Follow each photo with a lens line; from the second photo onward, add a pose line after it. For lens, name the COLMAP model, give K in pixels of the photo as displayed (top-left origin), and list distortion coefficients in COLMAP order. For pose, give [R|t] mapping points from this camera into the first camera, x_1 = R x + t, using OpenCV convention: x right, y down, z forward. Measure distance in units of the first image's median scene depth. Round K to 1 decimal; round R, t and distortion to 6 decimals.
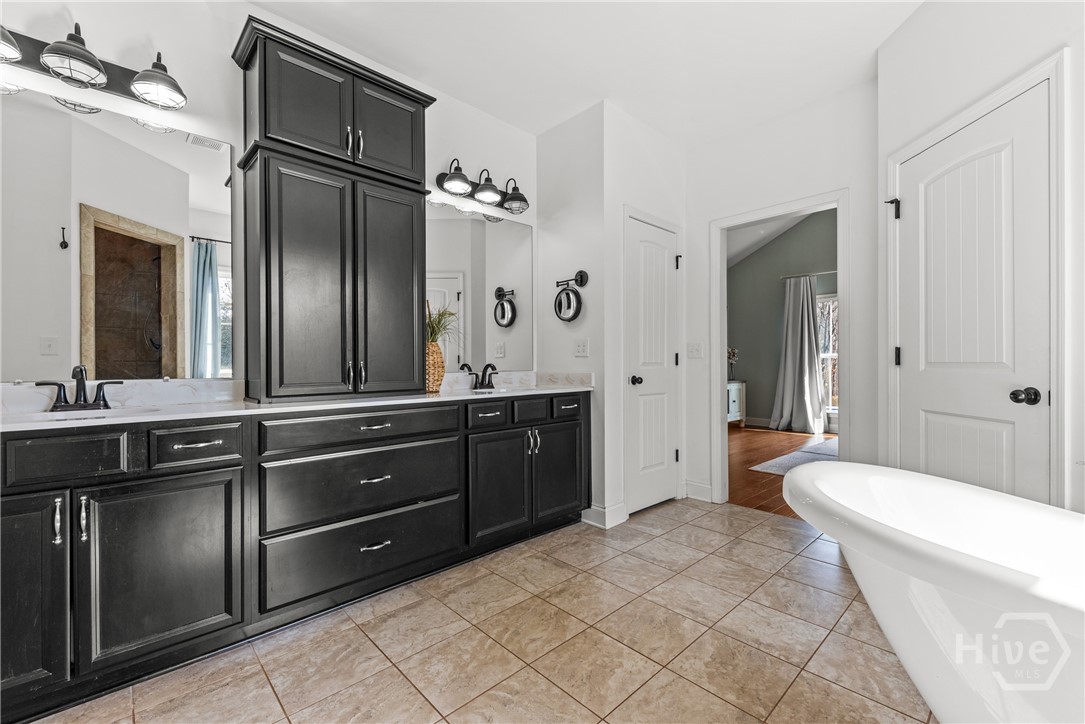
lens RADIAL K [[445.0, 0, 552.0], [0, 445.0, 367.1], [0, 0, 1]] dist [-0.000236, -0.001765]
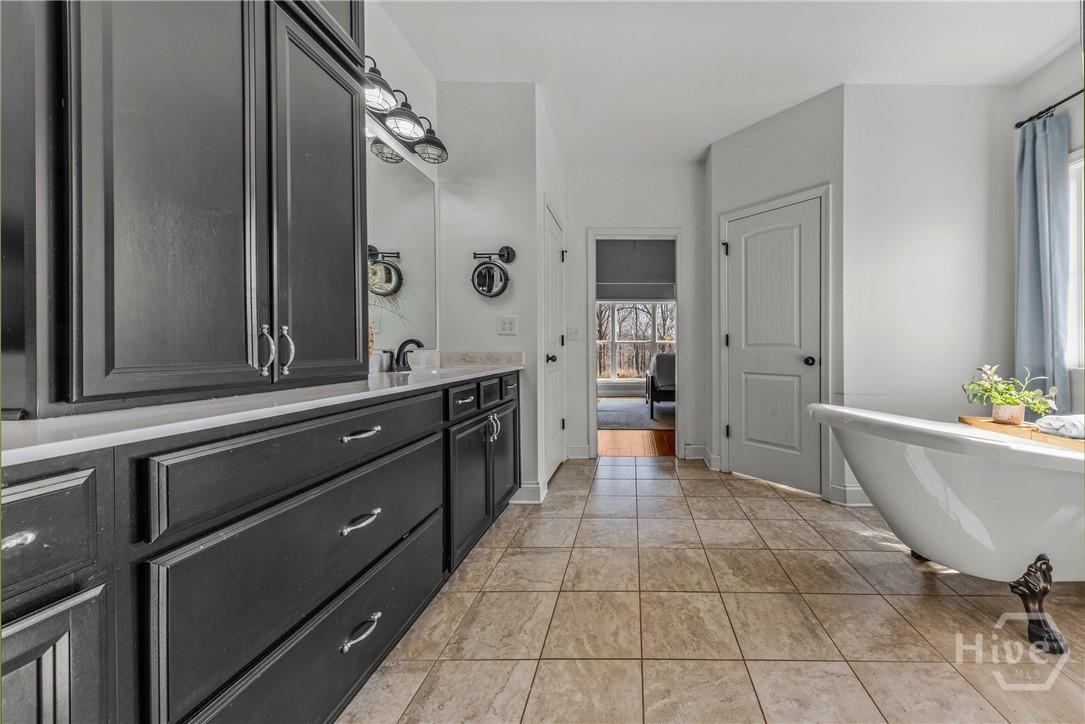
lens RADIAL K [[379.1, 0, 544.6], [0, 379.1, 354.8], [0, 0, 1]] dist [0.011871, -0.000306]
pose [[0.694364, 0.001542, 0.719622, -0.534398], [-0.000024, 0.999998, -0.002121, 0.024905], [-0.719624, 0.001455, 0.694362, 0.410397]]
